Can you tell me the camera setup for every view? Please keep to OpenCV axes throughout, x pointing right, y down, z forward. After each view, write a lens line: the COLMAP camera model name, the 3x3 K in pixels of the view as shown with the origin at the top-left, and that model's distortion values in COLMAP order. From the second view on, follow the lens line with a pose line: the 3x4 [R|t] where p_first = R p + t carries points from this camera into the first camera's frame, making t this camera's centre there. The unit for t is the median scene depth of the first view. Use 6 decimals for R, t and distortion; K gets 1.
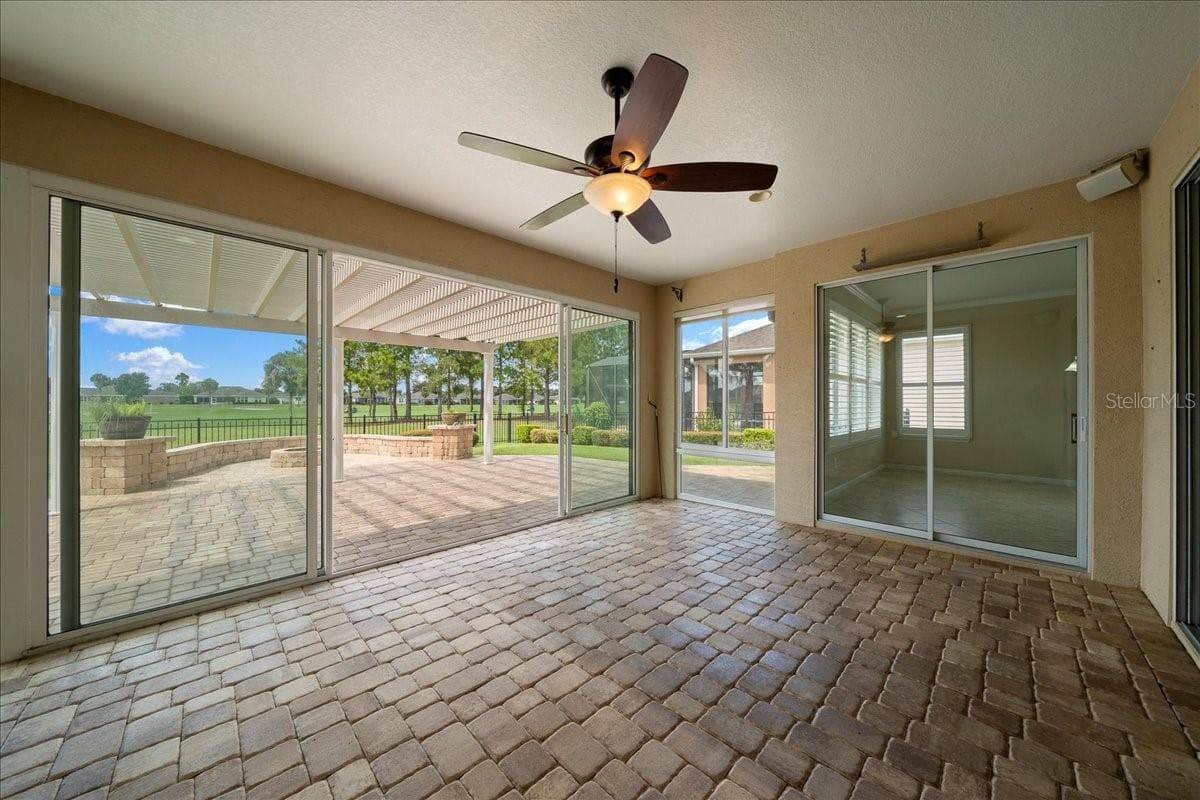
lens RADIAL K [[405.5, 0, 598.4], [0, 405.5, 401.9], [0, 0, 1]] dist [-0.002986, -0.000155]
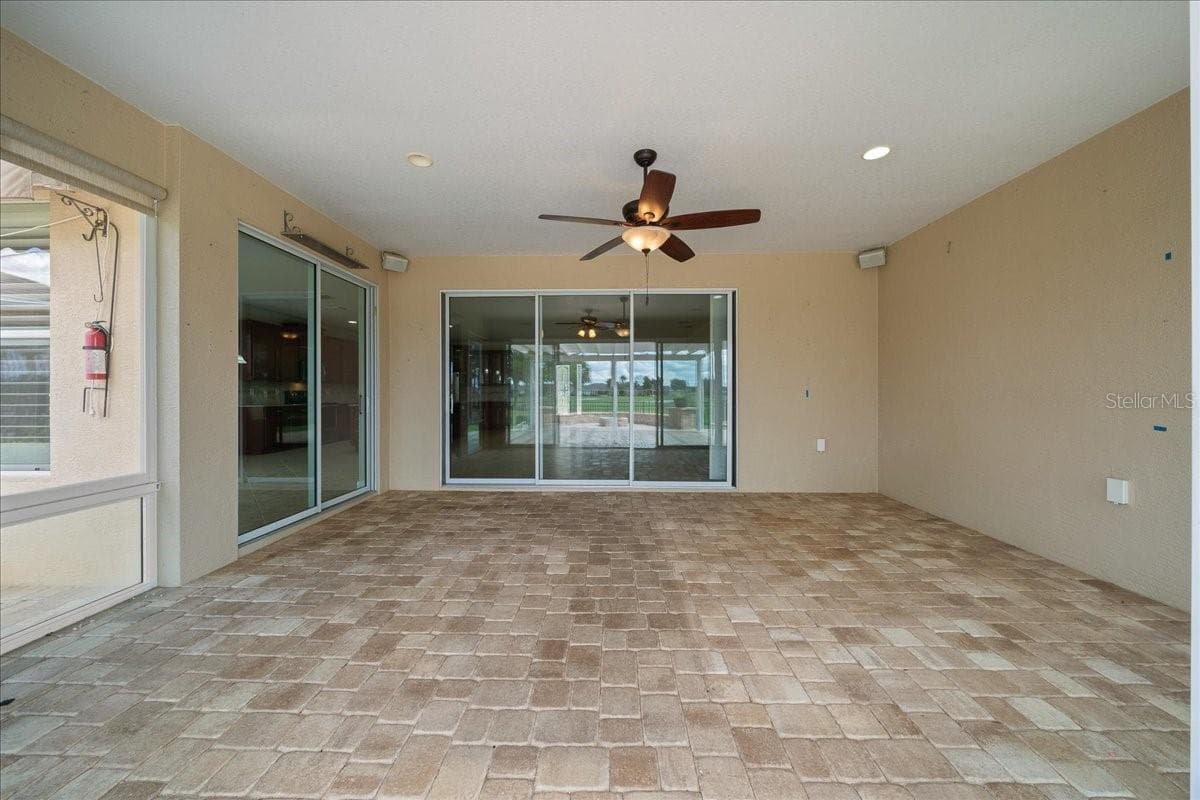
lens RADIAL K [[412.9, 0, 600.6], [0, 412.9, 390.5], [0, 0, 1]] dist [-0.000085, 0.000025]
pose [[-0.699522, 0.005688, 0.714588, -0.539584], [0.001666, 0.999979, -0.006330, 0.021395], [-0.714609, -0.003237, -0.699516, 1.313400]]
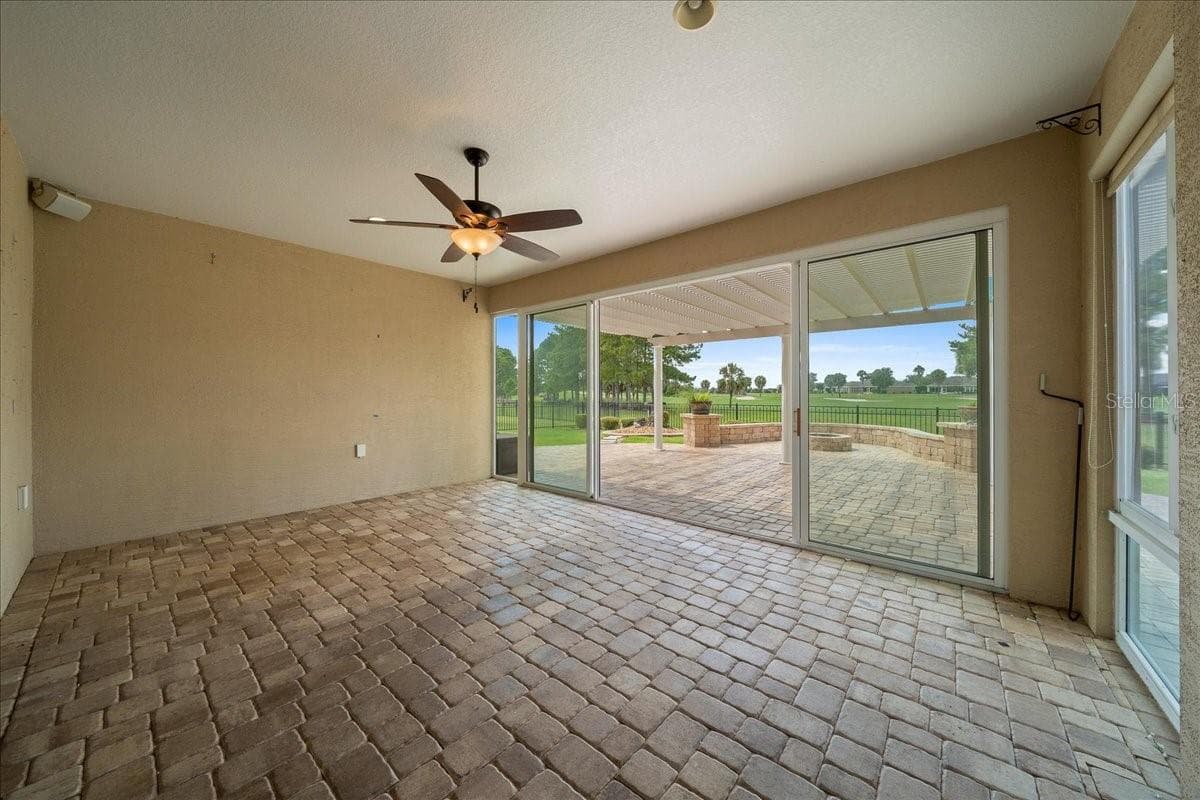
lens RADIAL K [[412.9, 0, 600.6], [0, 412.9, 390.5], [0, 0, 1]] dist [-0.000085, 0.000025]
pose [[0.094618, -0.004974, -0.995501, 0.901426], [0.002729, 0.999985, -0.004737, -0.000829], [0.995510, -0.002268, 0.094630, 0.791948]]
